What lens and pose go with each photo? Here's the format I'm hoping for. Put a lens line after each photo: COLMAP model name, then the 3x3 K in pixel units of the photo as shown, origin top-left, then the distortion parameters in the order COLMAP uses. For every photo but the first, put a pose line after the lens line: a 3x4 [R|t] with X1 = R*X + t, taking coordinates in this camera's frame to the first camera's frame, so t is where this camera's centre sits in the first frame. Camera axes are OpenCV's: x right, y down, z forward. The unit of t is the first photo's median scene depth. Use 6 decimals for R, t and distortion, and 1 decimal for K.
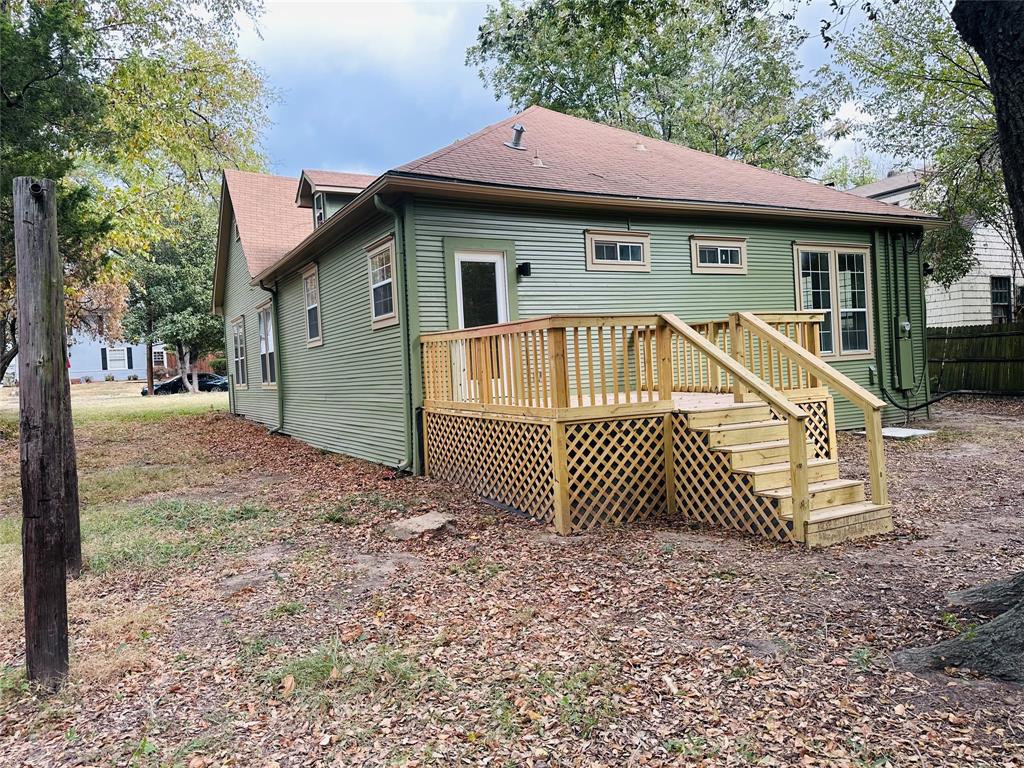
lens RADIAL K [[728.5, 0, 512.0], [0, 728.5, 384.0], [0, 0, 1]] dist [0.077879, -0.097461]
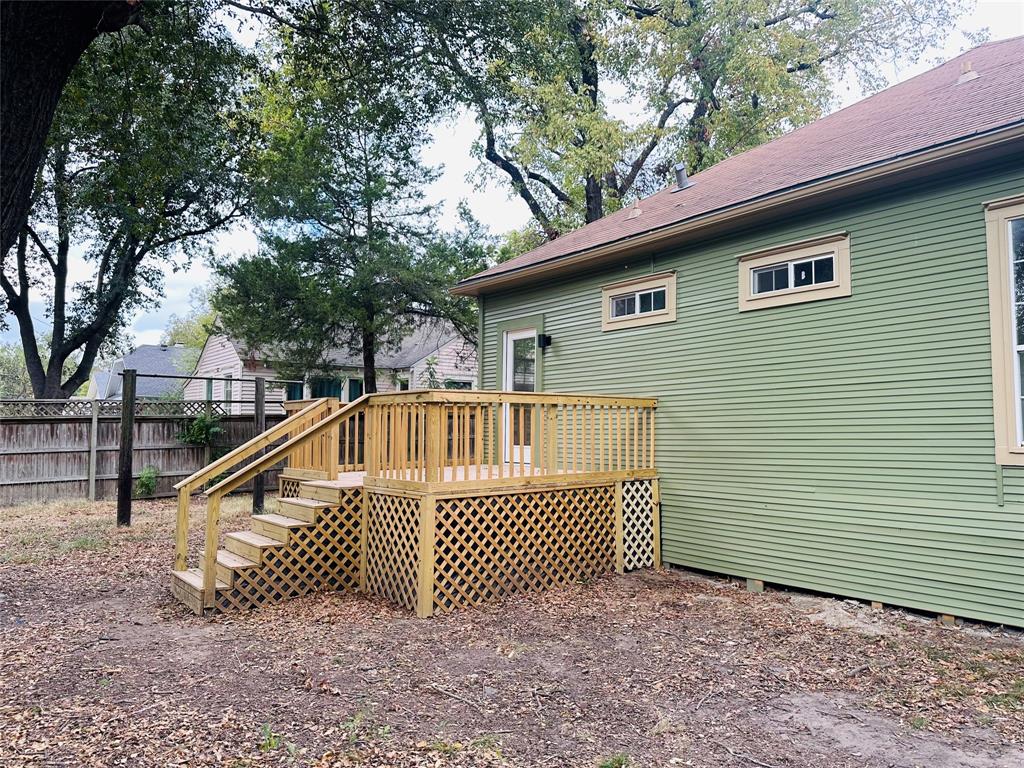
lens RADIAL K [[728.5, 0, 512.0], [0, 728.5, 384.0], [0, 0, 1]] dist [0.077879, -0.097461]
pose [[0.158723, -0.012542, -0.987244, 1.052274], [-0.027236, 0.999483, -0.017076, -0.080378], [0.986947, 0.029599, 0.158299, 0.820685]]
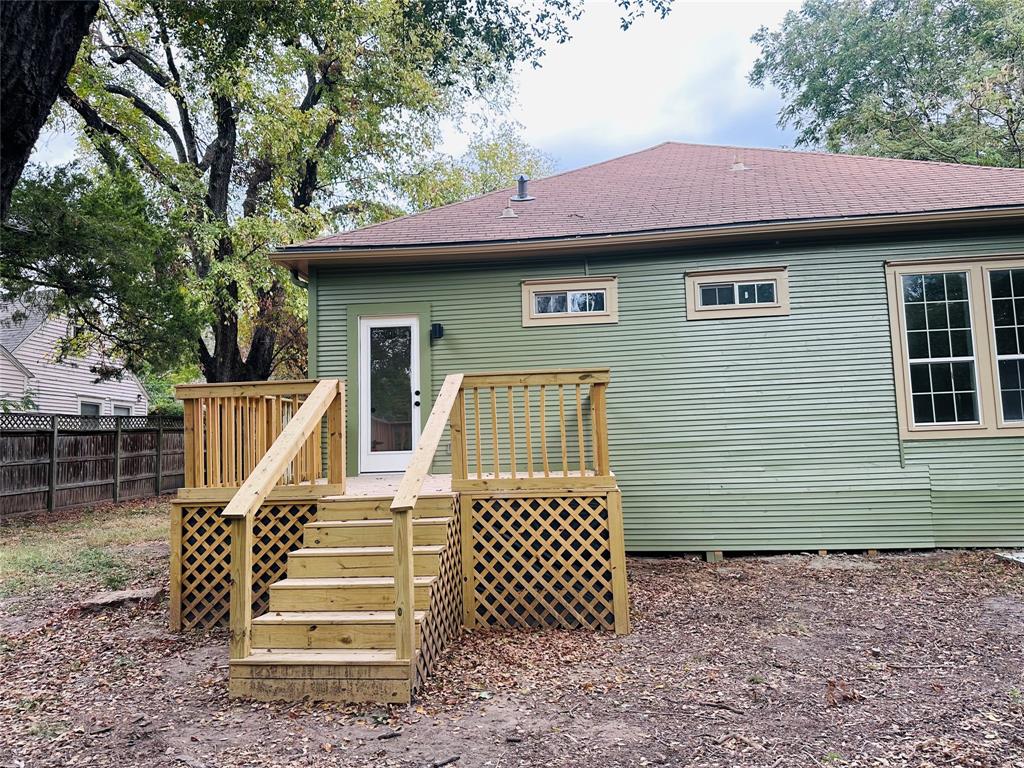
lens RADIAL K [[728.5, 0, 512.0], [0, 728.5, 384.0], [0, 0, 1]] dist [0.077879, -0.097461]
pose [[0.827495, -0.024528, -0.560937, 0.626720], [-0.022505, 0.996794, -0.076786, -0.023562], [0.561022, 0.076164, 0.824290, 0.313001]]
